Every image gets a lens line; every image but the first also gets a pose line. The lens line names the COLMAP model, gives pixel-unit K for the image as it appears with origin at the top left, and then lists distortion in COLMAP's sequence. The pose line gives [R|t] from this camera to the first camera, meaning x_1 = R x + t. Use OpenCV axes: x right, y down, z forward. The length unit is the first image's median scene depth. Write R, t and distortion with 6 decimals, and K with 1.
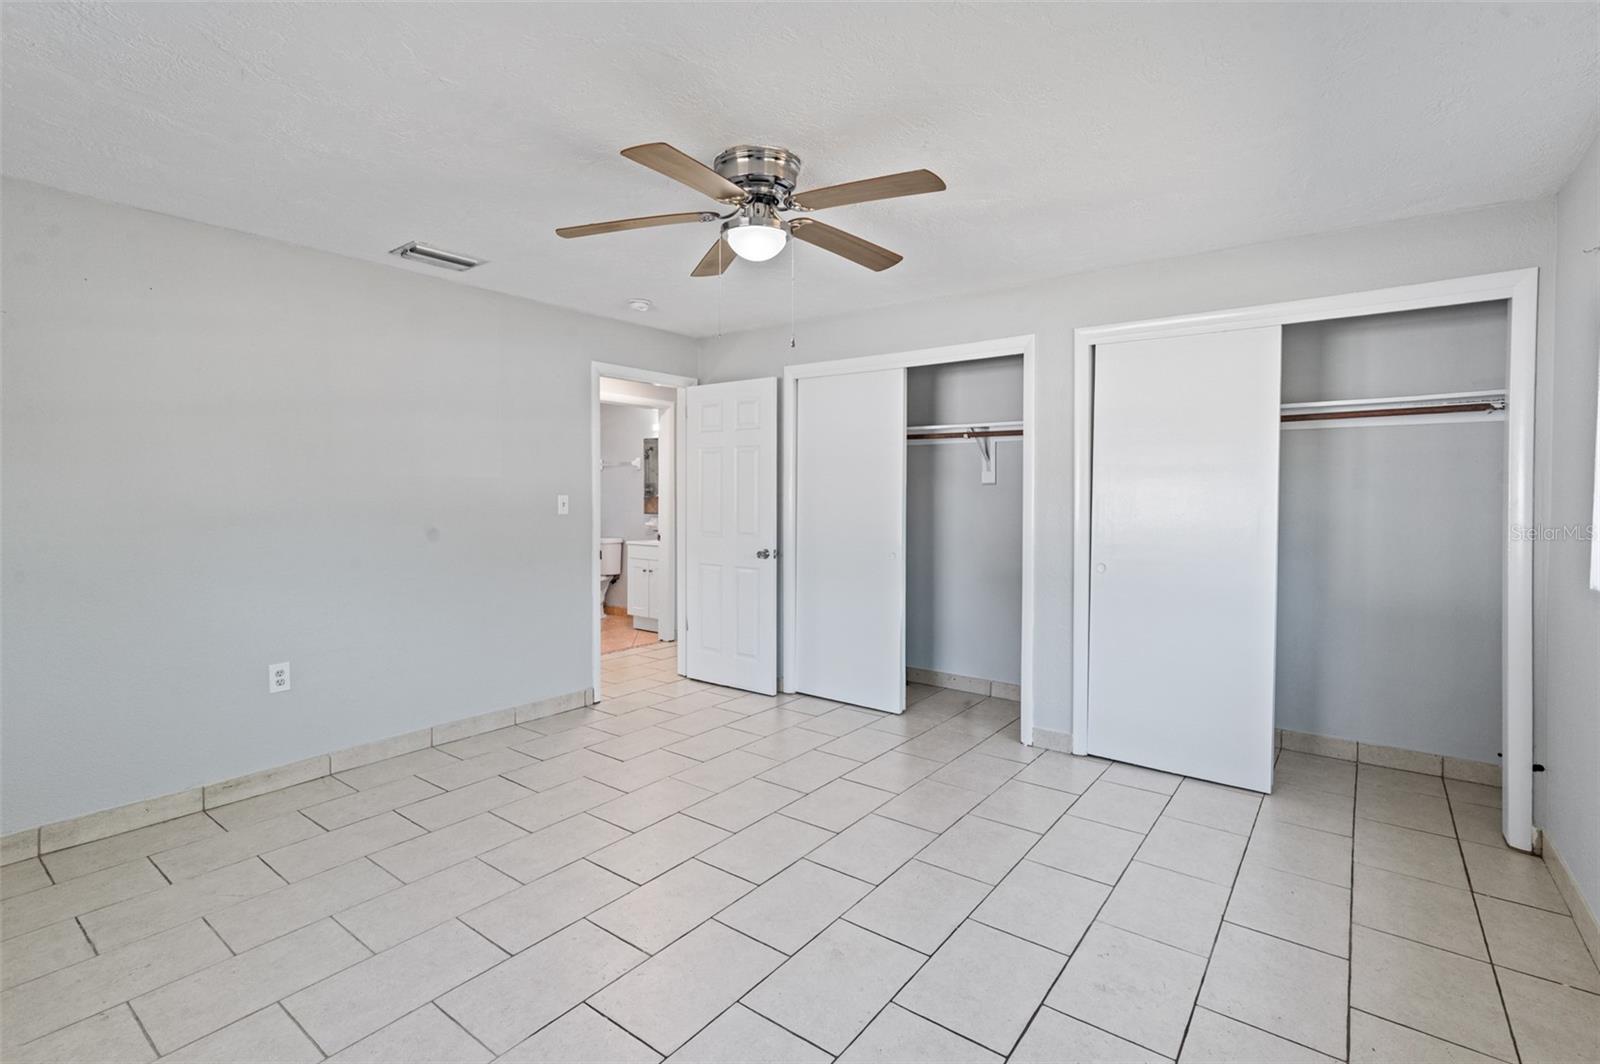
lens RADIAL K [[730.6, 0, 796.8], [0, 730.6, 506.6], [0, 0, 1]] dist [0.014552, 0.000118]
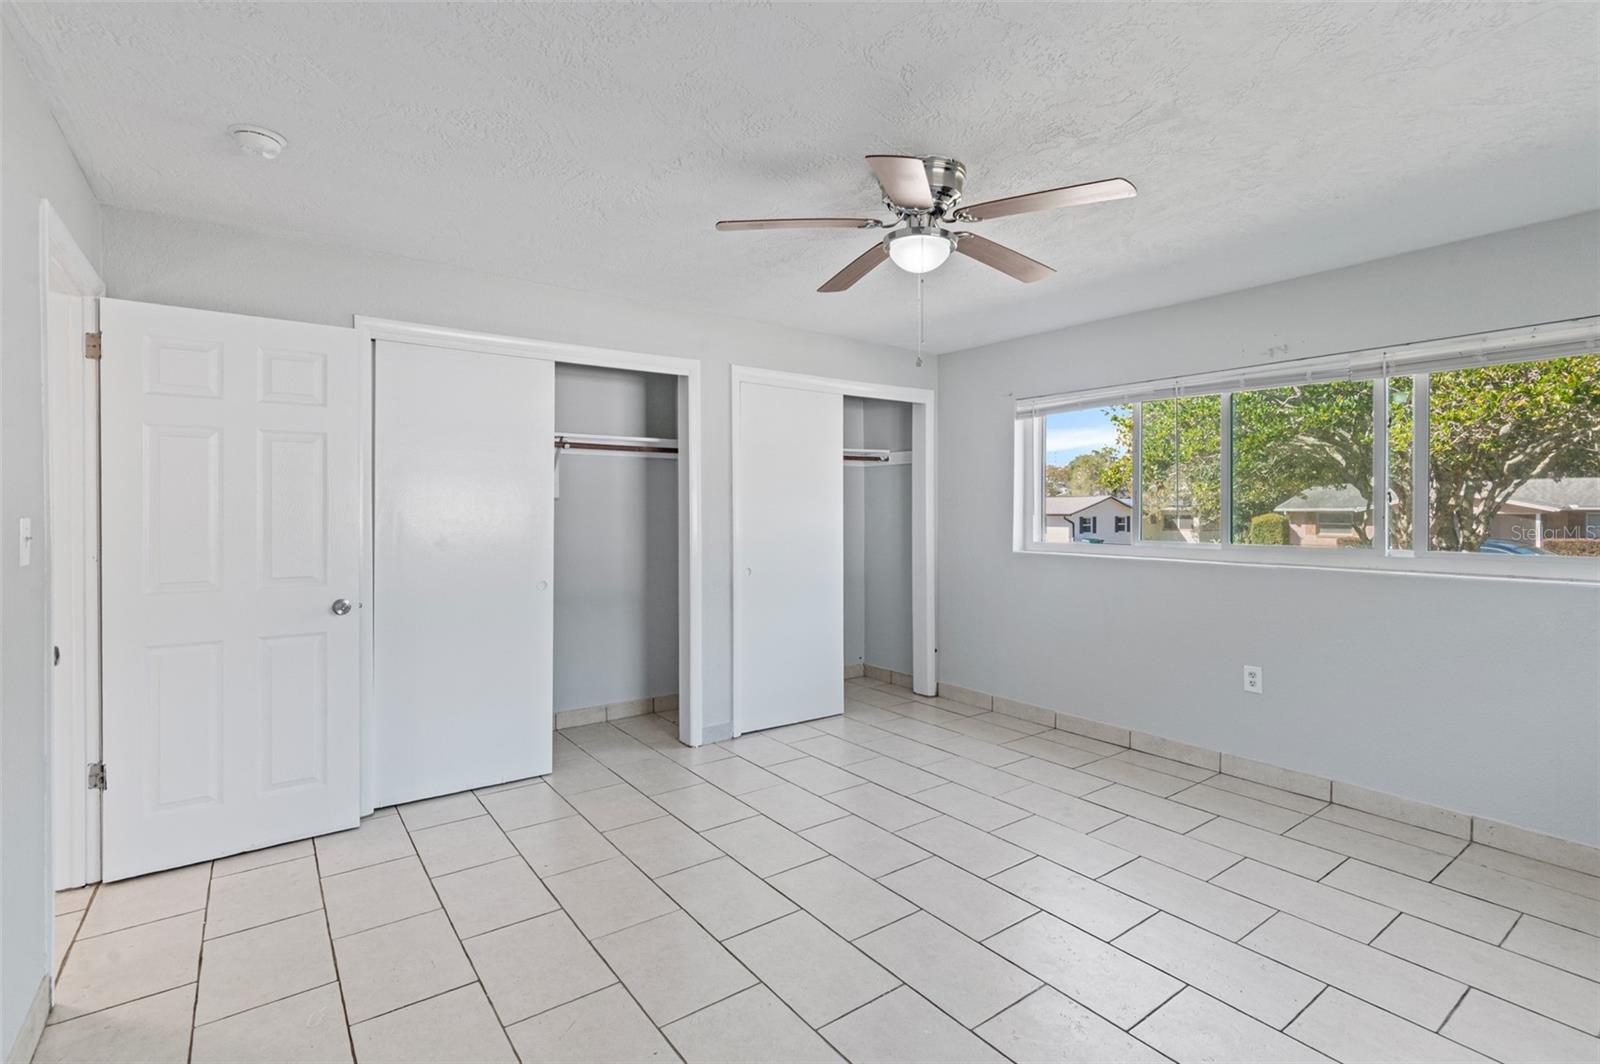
lens RADIAL K [[760.3, 0, 806.8], [0, 760.3, 505.3], [0, 0, 1]] dist [0.012322, 0.000293]
pose [[0.280687, -0.000698, 0.959799, -0.702202], [0.019445, 0.999799, -0.004959, -0.014461], [-0.959602, 0.020055, 0.280644, 0.537818]]
